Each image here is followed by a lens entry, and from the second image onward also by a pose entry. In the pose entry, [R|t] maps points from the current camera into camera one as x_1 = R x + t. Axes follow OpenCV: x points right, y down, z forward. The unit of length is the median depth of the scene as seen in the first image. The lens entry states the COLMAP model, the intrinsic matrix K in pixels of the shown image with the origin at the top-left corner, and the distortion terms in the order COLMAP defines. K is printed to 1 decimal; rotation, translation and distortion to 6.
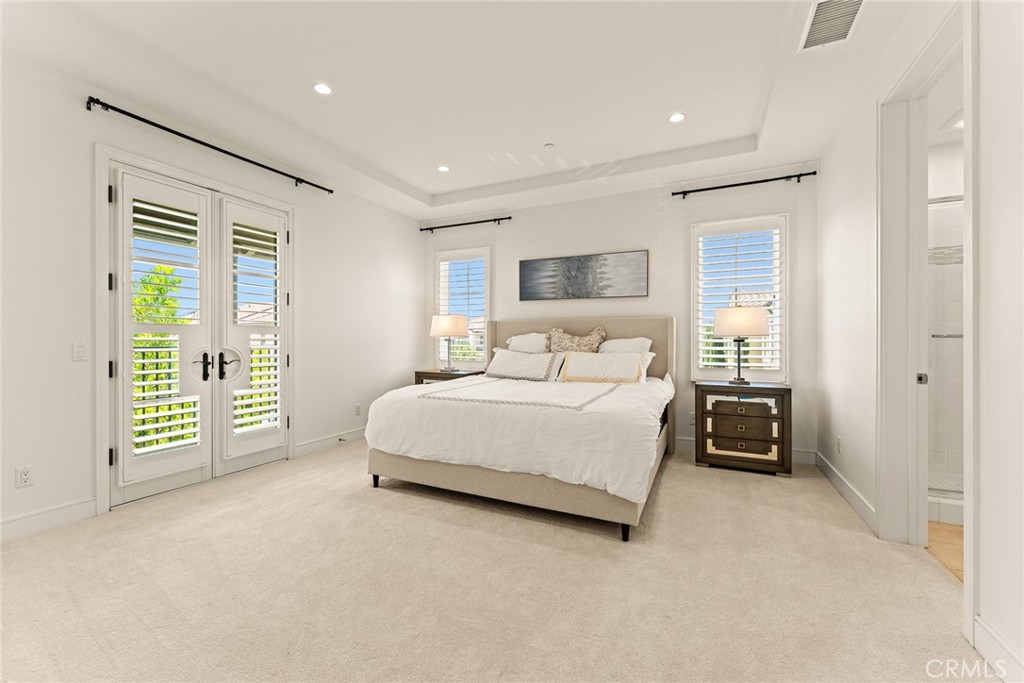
lens RADIAL K [[417.5, 0, 524.2], [0, 417.5, 338.8], [0, 0, 1]] dist [-0.001370, 0.000099]
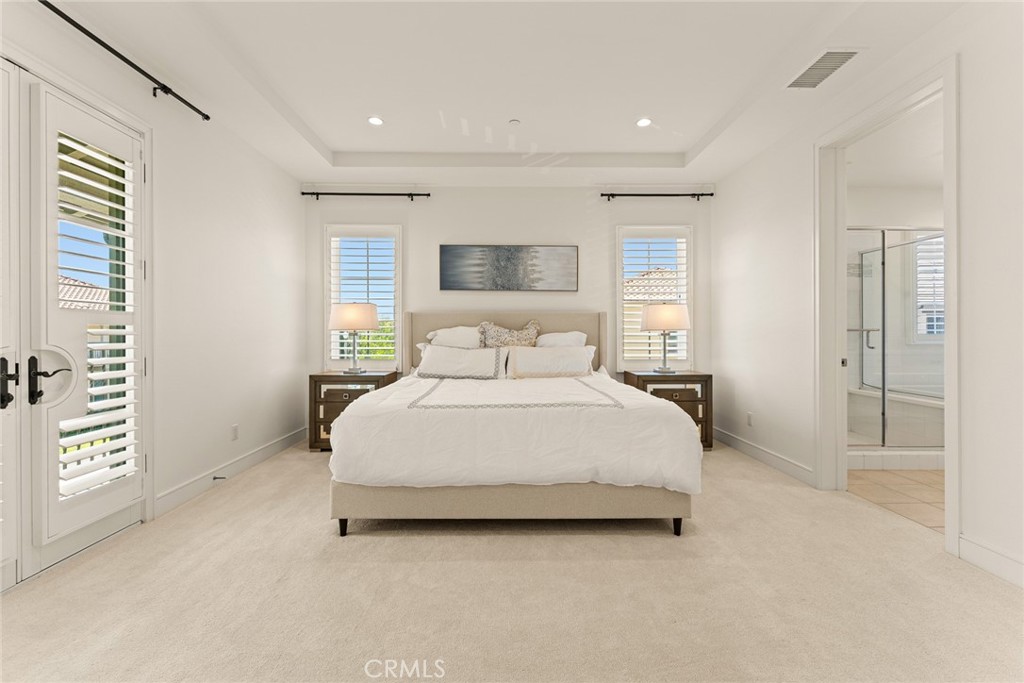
lens RADIAL K [[417.5, 0, 510.6], [0, 417.5, 333.3], [0, 0, 1]] dist [-0.001370, 0.000099]
pose [[0.893786, -0.000595, 0.448494, -0.355619], [0.000133, 0.999999, 0.001061, 0.000466], [-0.448494, -0.000889, 0.893785, 0.181861]]
